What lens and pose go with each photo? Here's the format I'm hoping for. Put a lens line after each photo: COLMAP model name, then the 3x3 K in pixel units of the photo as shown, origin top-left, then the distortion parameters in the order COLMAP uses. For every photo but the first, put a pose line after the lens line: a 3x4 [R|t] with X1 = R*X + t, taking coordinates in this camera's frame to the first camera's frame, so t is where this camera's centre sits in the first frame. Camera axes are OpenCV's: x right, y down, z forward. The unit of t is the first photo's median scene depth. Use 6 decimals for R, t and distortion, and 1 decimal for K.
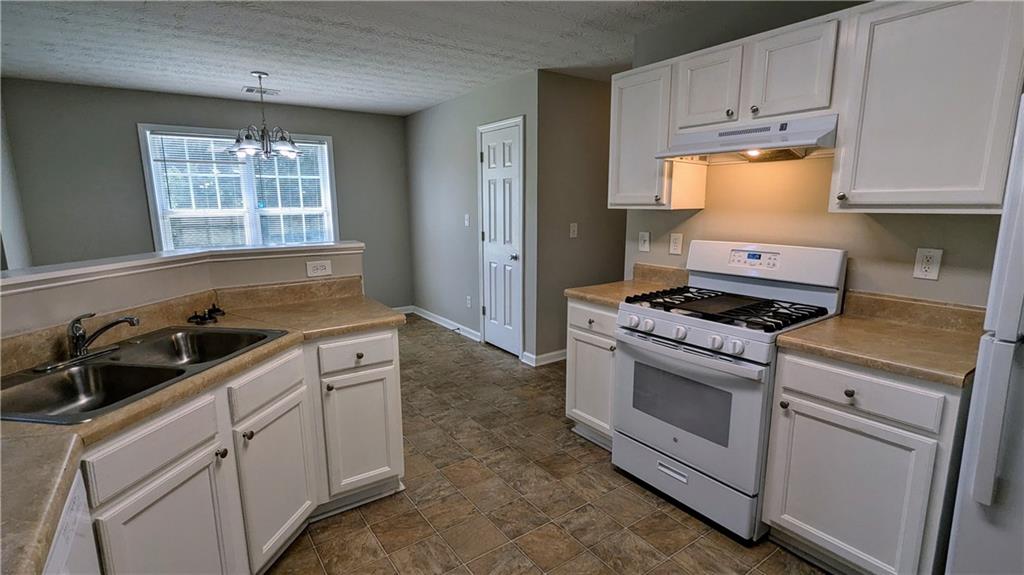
lens RADIAL K [[486.7, 0, 518.0], [0, 486.7, 290.2], [0, 0, 1]] dist [-0.000066, -0.000248]
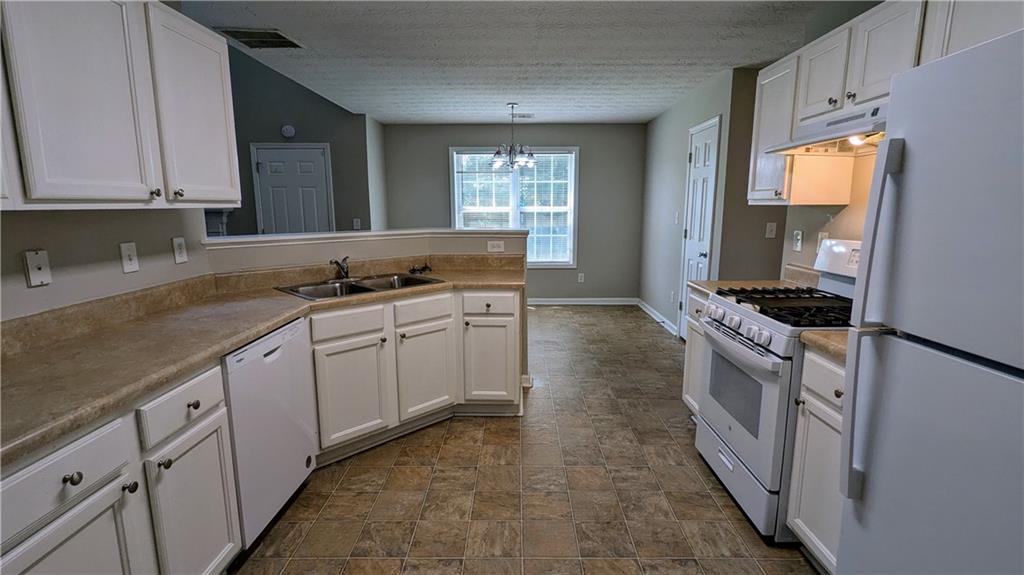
lens RADIAL K [[488.3, 0, 515.5], [0, 488.3, 291.5], [0, 0, 1]] dist [-0.000702, 0.000253]
pose [[0.808504, 0.105986, -0.578867, 0.433817], [-0.109102, 0.993592, 0.029536, 0.033683], [0.578288, 0.039275, 0.814887, -0.090804]]
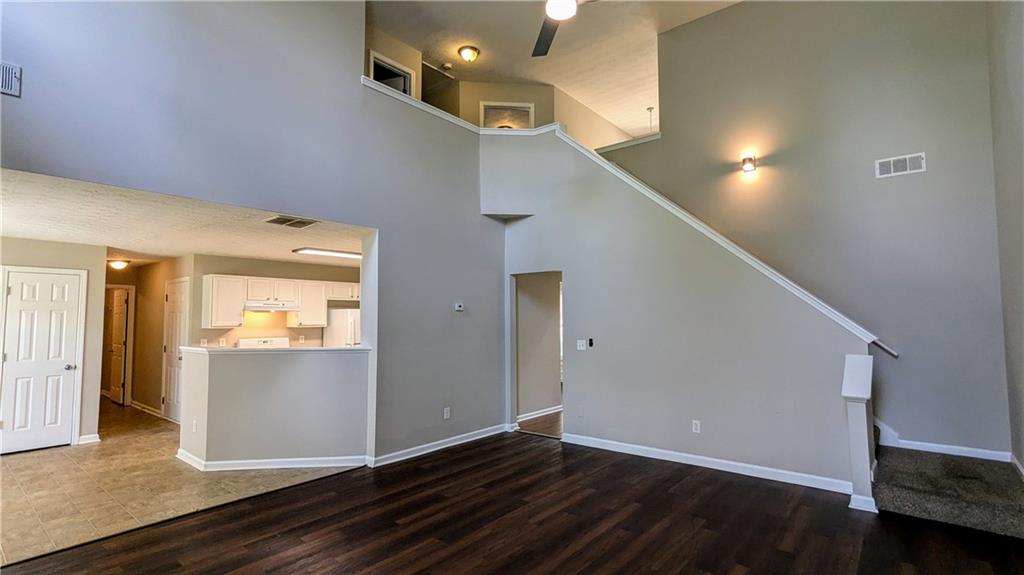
lens RADIAL K [[474.5, 0, 511.6], [0, 474.5, 290.4], [0, 0, 1]] dist [-0.000987, 0.000215]
pose [[-0.263718, 0.063946, 0.962478, -2.566812], [0.179017, 0.983711, -0.016306, -0.056947], [-0.947843, 0.167999, -0.270870, 0.241428]]
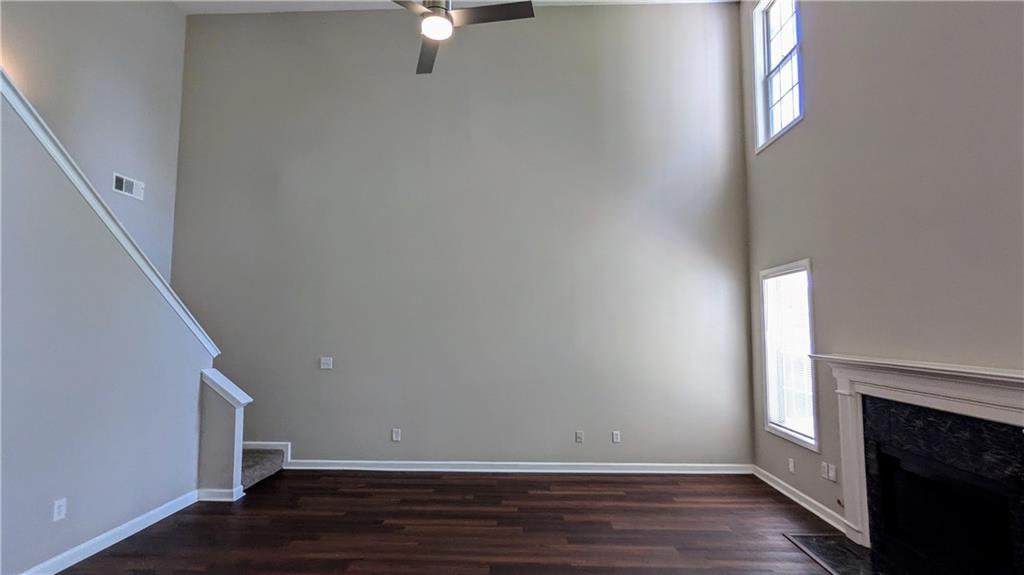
lens RADIAL K [[488.3, 0, 515.5], [0, 488.3, 291.5], [0, 0, 1]] dist [-0.000702, 0.000253]
pose [[-0.604640, -0.059935, -0.794241, -0.721660], [-0.143175, 0.989101, 0.034357, -0.163053], [0.783525, 0.134489, -0.606631, 0.662751]]
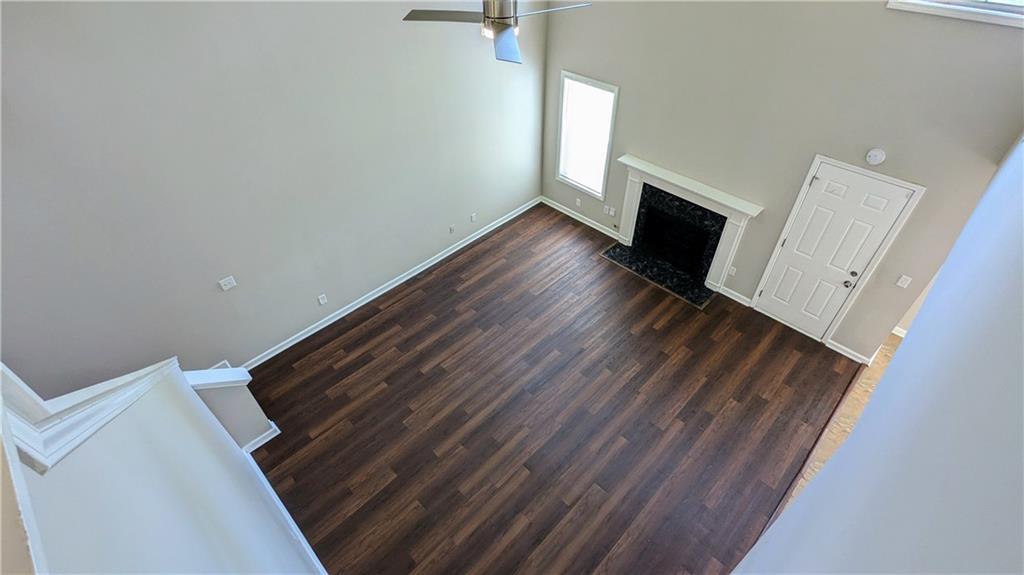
lens RADIAL K [[488.3, 0, 515.5], [0, 488.3, 291.5], [0, 0, 1]] dist [-0.000702, 0.000253]
pose [[0.174668, 0.668494, -0.722916, -0.366409], [-0.171181, 0.743639, 0.646296, -1.003023], [0.969633, 0.010862, 0.244323, -0.537663]]
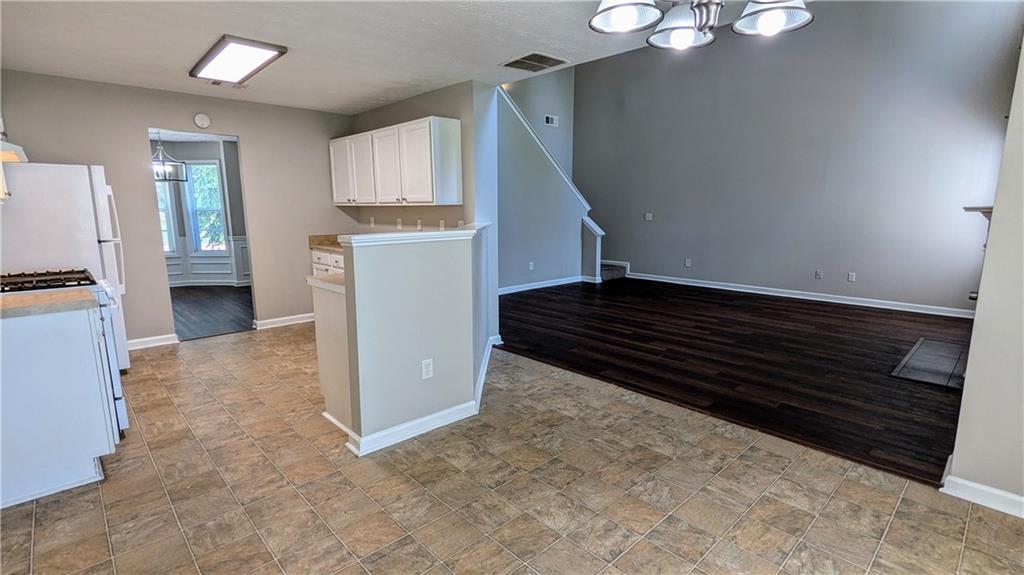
lens RADIAL K [[480.6, 0, 512.0], [0, 480.6, 292.3], [0, 0, 1]] dist [-0.001557, -0.000049]
pose [[-0.991216, 0.027867, -0.129283, -0.520010], [-0.018876, 0.937729, 0.346854, -0.320709], [0.130898, 0.346248, -0.928966, 1.936448]]
